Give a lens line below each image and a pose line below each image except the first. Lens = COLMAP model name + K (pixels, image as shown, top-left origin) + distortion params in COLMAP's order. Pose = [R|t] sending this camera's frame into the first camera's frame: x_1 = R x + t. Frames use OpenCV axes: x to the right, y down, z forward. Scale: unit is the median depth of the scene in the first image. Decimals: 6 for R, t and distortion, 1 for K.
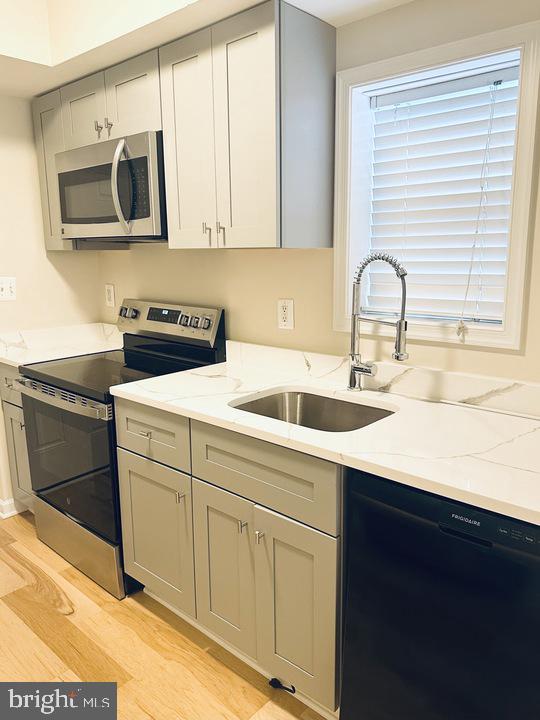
lens RADIAL K [[534.7, 0, 271.6], [0, 534.7, 359.8], [0, 0, 1]] dist [0.017875, -0.000168]
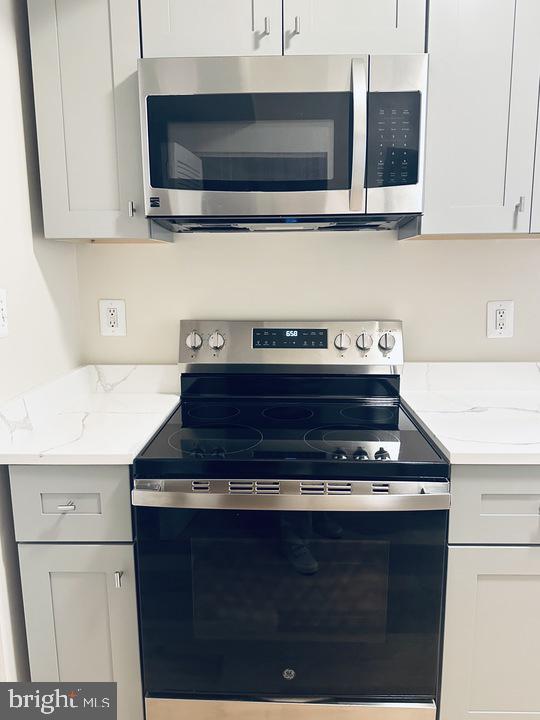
lens RADIAL K [[534.7, 0, 270.0], [0, 534.7, 358.6], [0, 0, 1]] dist [0.017875, -0.000168]
pose [[0.772572, -0.109192, 0.625467, -0.665014], [0.130664, 0.991358, 0.011672, -0.071263], [-0.621337, 0.072709, 0.780163, 0.509020]]
